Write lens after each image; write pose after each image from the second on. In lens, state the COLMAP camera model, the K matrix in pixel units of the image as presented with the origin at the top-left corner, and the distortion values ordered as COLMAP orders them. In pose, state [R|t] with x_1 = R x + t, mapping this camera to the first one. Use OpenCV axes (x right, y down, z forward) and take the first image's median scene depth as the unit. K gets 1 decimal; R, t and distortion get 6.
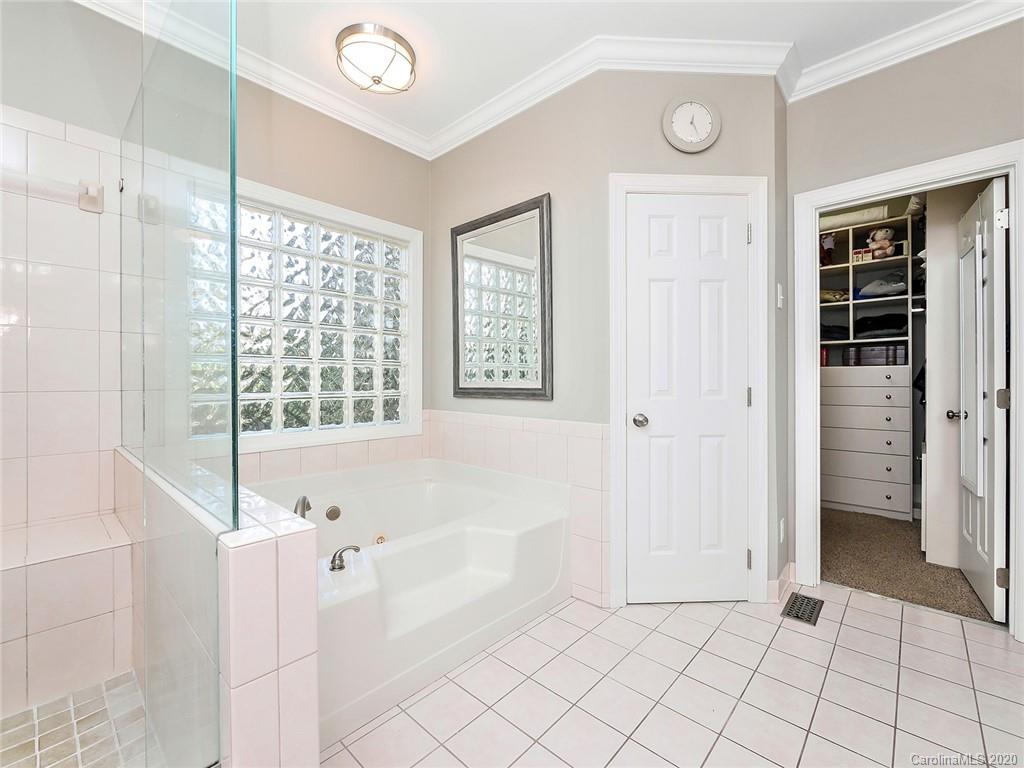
lens RADIAL K [[452.7, 0, 501.5], [0, 452.7, 381.5], [0, 0, 1]] dist [-0.005290, -0.000014]
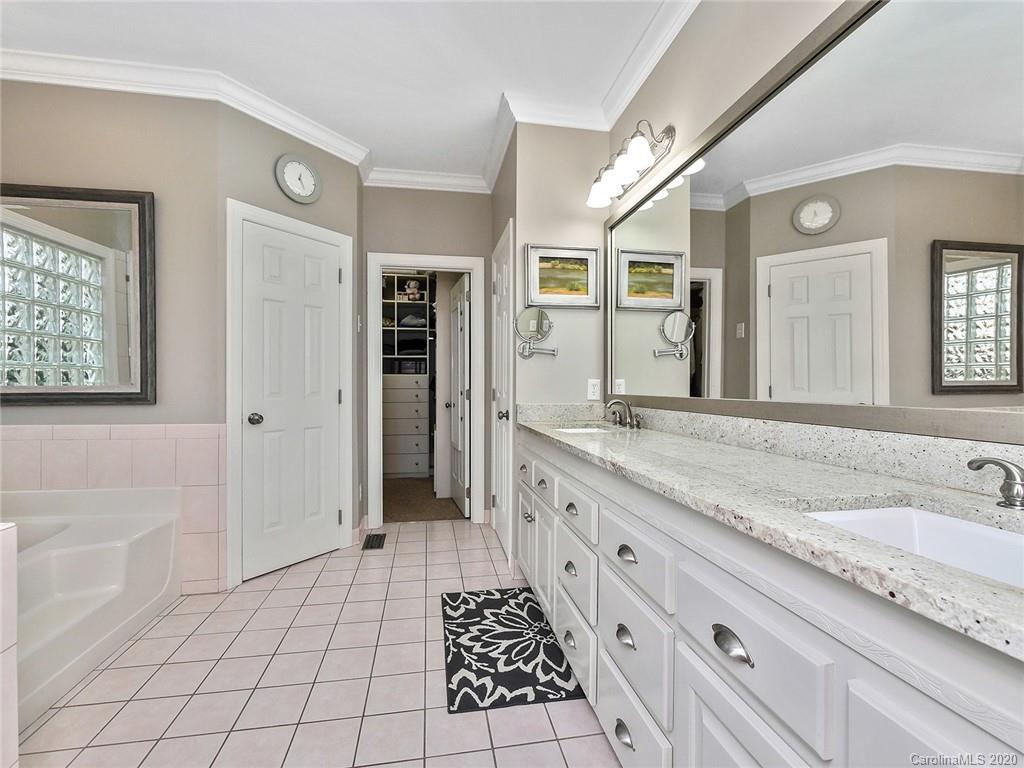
lens RADIAL K [[452.7, 0, 509.0], [0, 452.7, 385.8], [0, 0, 1]] dist [-0.005290, -0.000014]
pose [[0.605392, -0.001371, 0.795926, -0.199234], [0.000593, 0.999999, 0.001271, 0.000328], [-0.795927, -0.000297, 0.605393, -0.197497]]
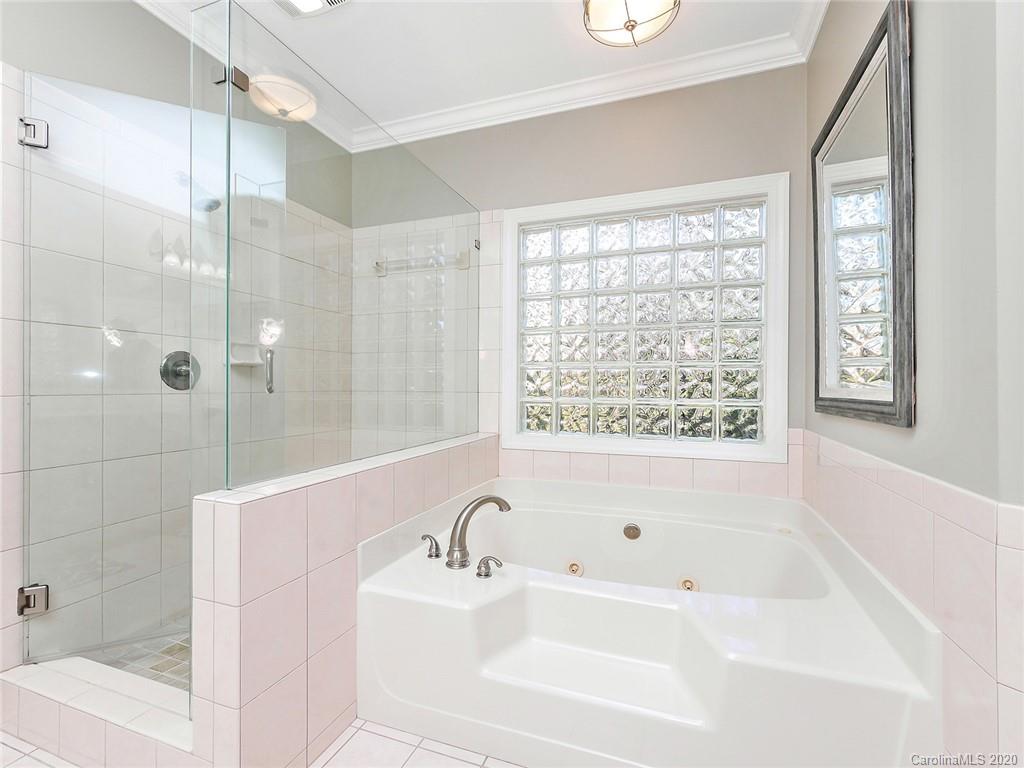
lens RADIAL K [[452.7, 0, 510.9], [0, 452.7, 384.8], [0, 0, 1]] dist [-0.005290, -0.000014]
pose [[0.387602, -0.003692, -0.921819, 0.375495], [-0.001031, 0.999990, -0.004439, -0.000833], [0.921826, 0.002671, 0.387594, 0.431429]]
